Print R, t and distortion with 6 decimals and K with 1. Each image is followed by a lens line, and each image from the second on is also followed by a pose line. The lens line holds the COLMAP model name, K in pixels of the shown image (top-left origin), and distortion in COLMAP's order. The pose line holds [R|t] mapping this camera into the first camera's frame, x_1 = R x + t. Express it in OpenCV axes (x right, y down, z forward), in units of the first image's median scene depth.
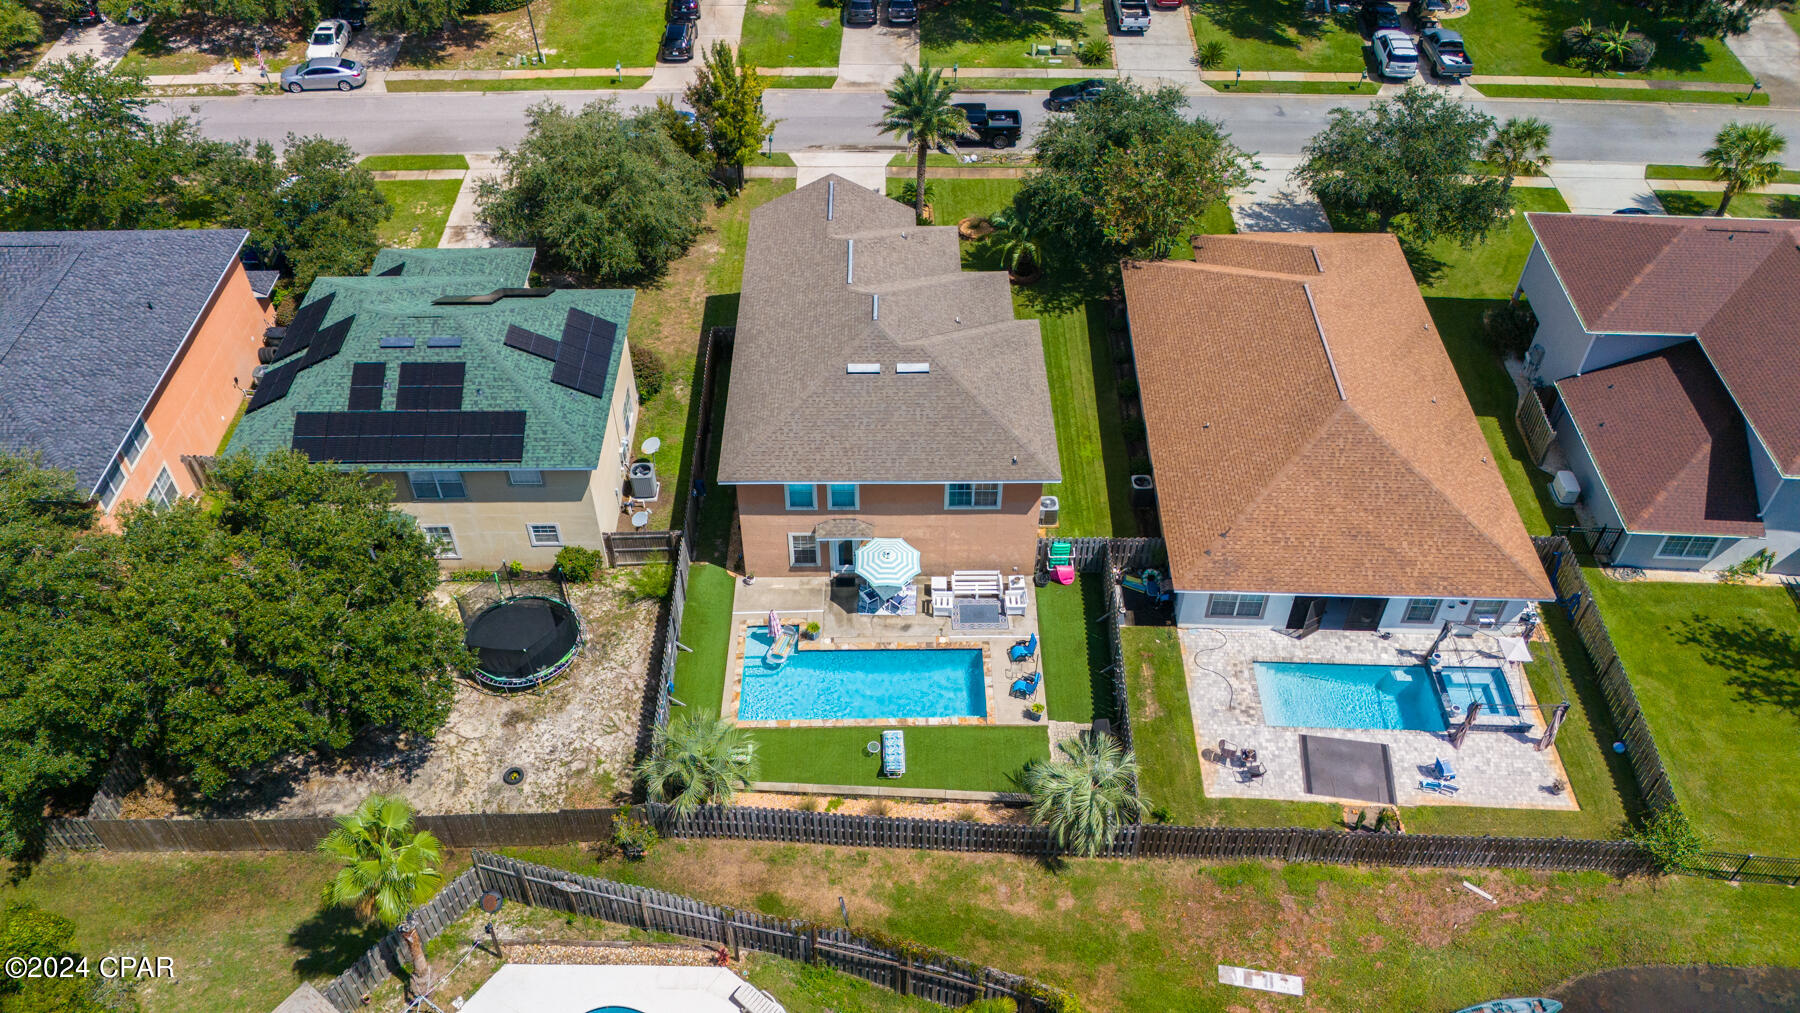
lens RADIAL K [[1320.4, 0, 893.6], [0, 1320.4, 512.0], [0, 0, 1]] dist [0.077690, -0.081922]
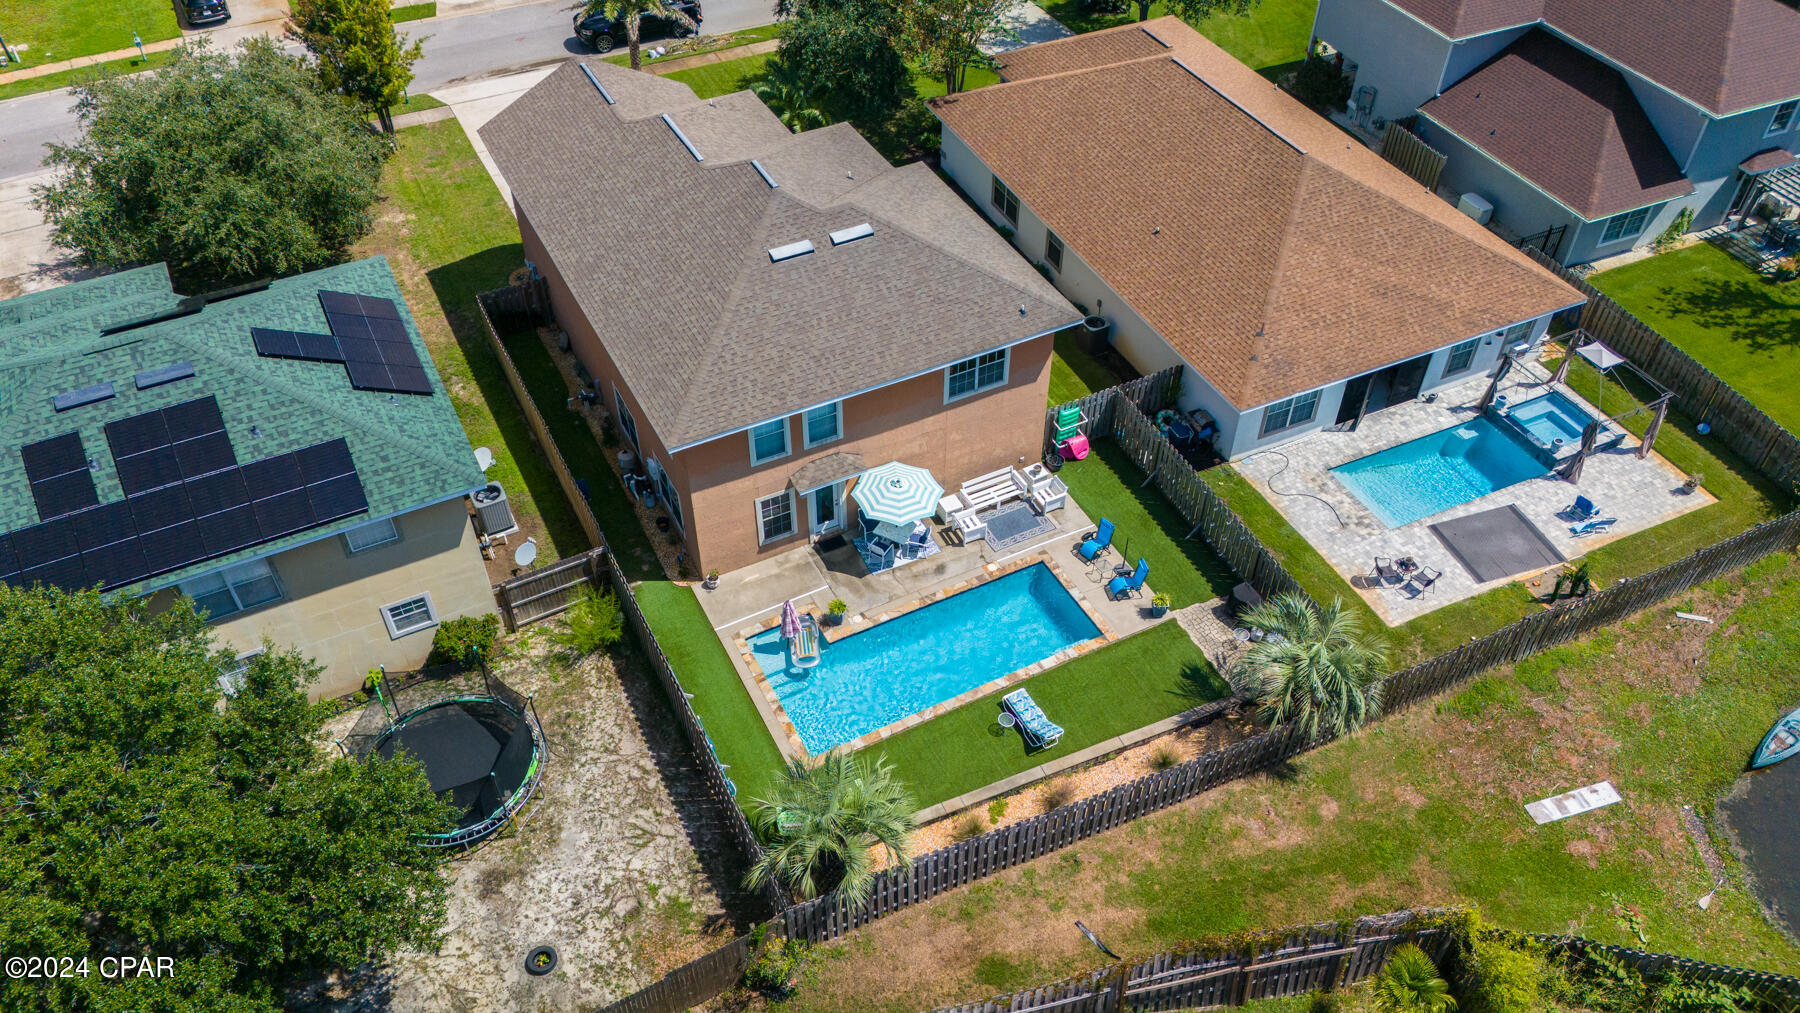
lens RADIAL K [[1320.4, 0, 893.6], [0, 1320.4, 512.0], [0, 0, 1]] dist [0.077690, -0.081922]
pose [[0.893715, -0.310174, 0.324139, -0.254068], [0.310676, 0.949113, 0.051628, 0.008664], [-0.323658, 0.054562, 0.944600, 0.290417]]
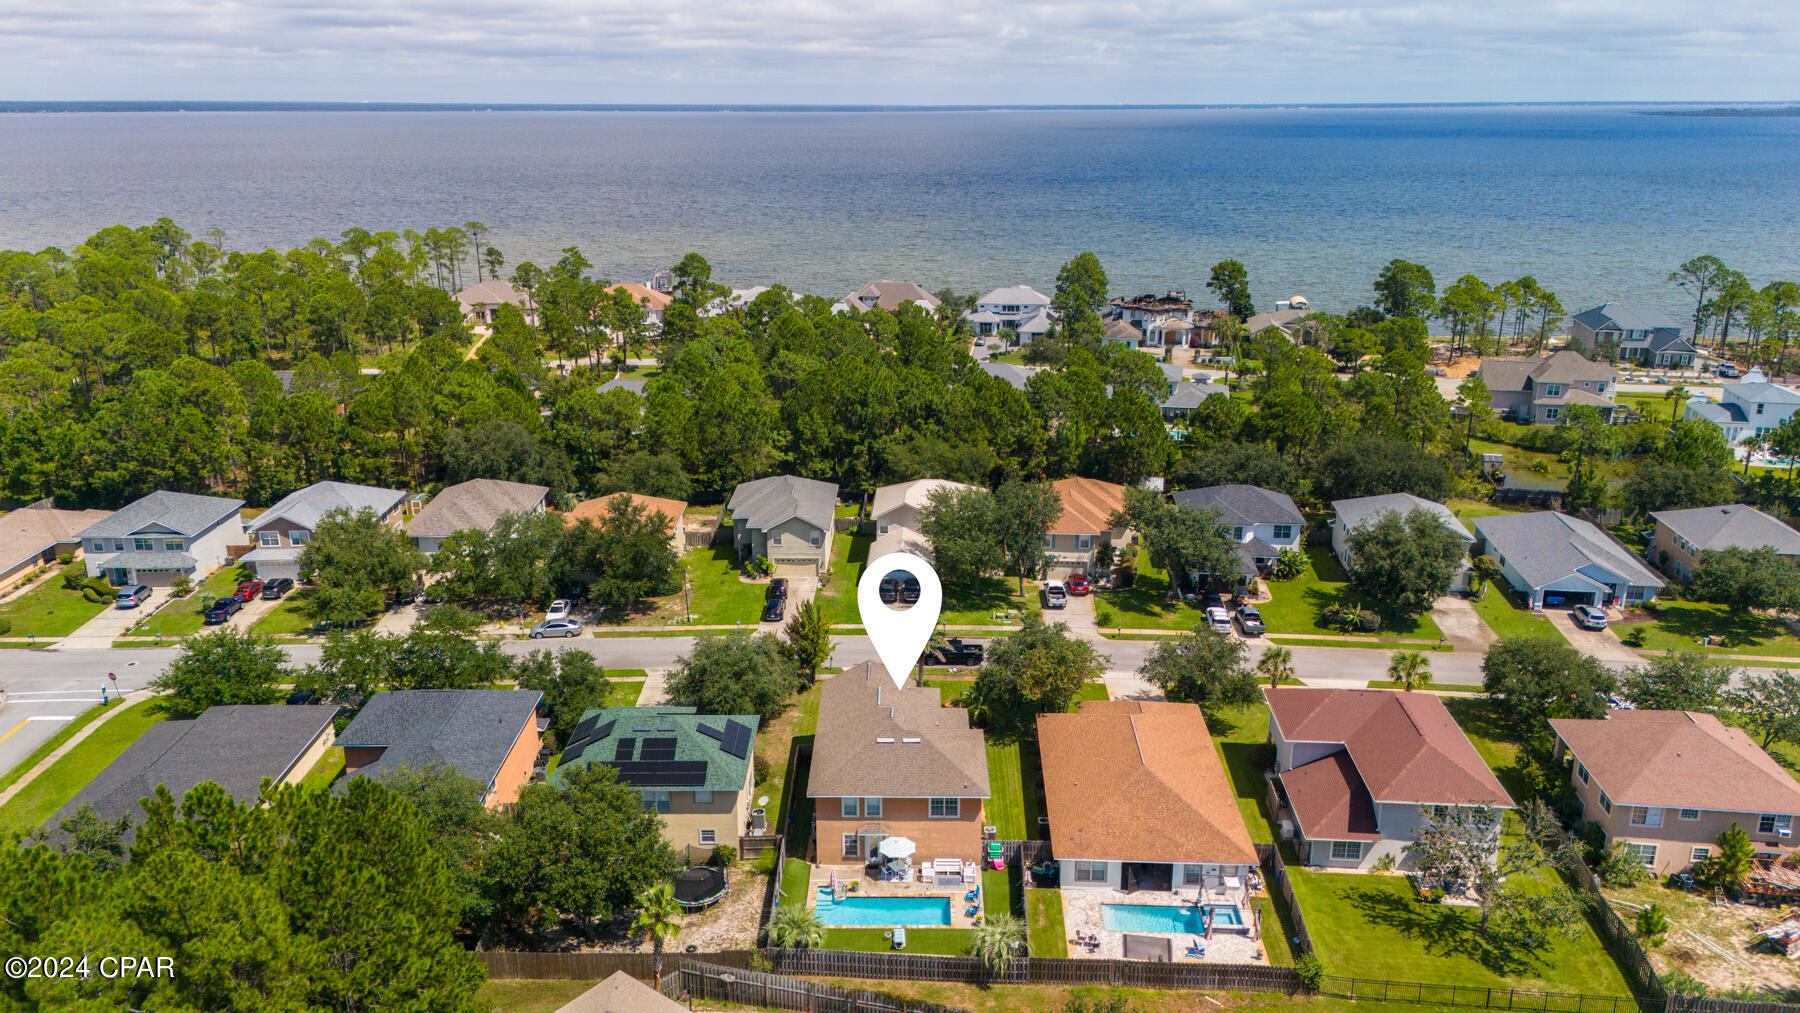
lens RADIAL K [[1320.4, 0, 893.6], [0, 1320.4, 512.0], [0, 0, 1]] dist [0.077690, -0.081922]
pose [[0.999812, 0.003519, -0.019077, 0.023348], [-0.011695, 0.893960, -0.447993, 0.441975], [0.015478, 0.448132, 0.893833, -0.831104]]
